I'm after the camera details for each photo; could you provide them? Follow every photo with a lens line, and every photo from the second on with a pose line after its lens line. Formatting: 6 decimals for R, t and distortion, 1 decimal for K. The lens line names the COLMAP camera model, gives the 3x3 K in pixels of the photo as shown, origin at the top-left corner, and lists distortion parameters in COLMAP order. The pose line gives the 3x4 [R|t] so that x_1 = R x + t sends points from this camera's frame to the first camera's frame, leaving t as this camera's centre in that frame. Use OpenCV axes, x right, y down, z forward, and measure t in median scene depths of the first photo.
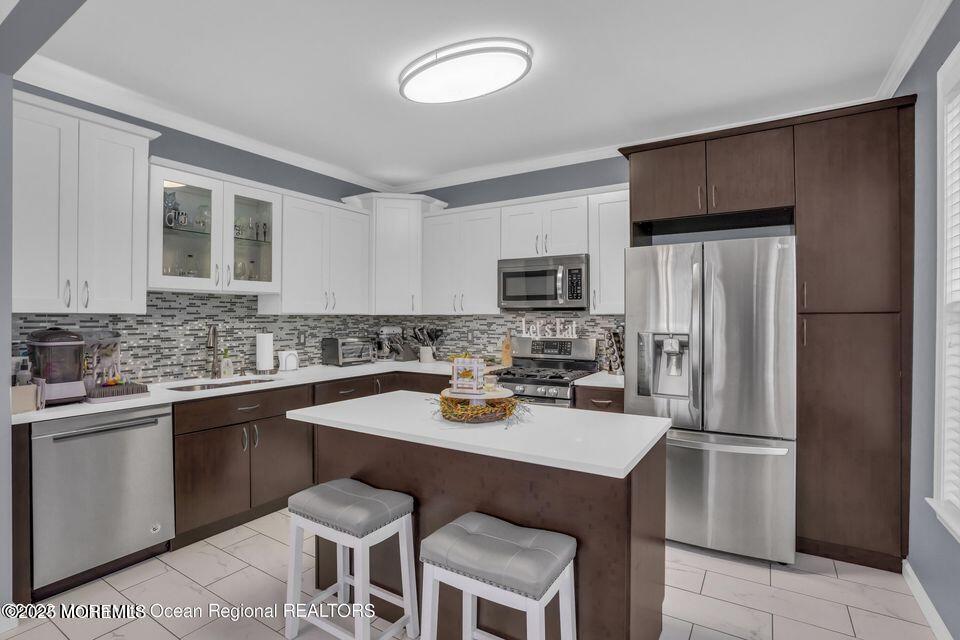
lens RADIAL K [[459.8, 0, 478.2], [0, 459.8, 315.8], [0, 0, 1]] dist [-0.036907, 0.000692]
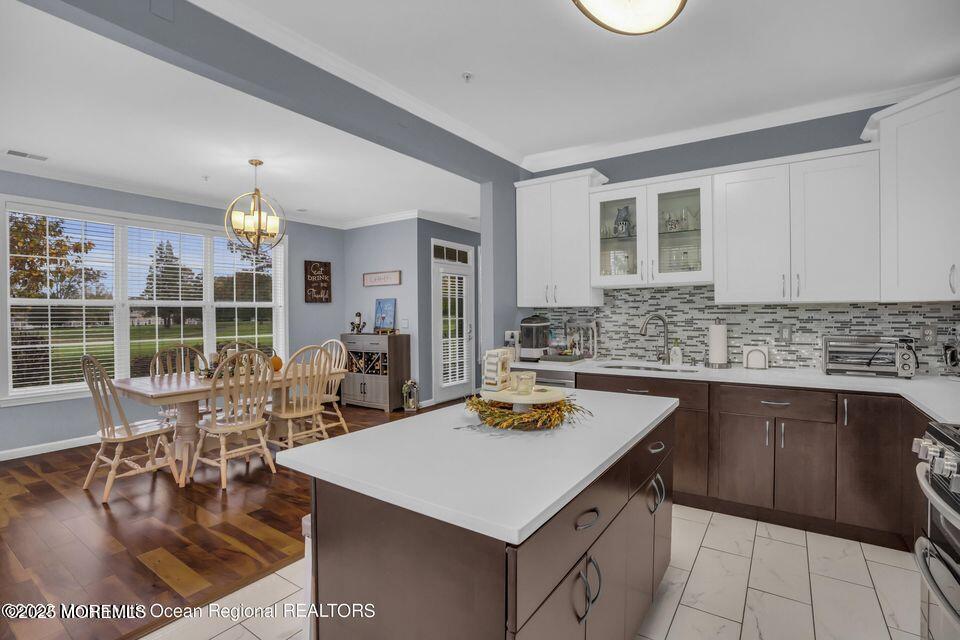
lens RADIAL K [[459.8, 0, 478.2], [0, 459.8, 315.8], [0, 0, 1]] dist [-0.036907, 0.000692]
pose [[-0.038268, 0.000342, -0.999267, 0.509233], [0.004663, 0.999989, 0.000164, 0.018379], [0.999257, -0.004653, -0.038269, 0.558840]]
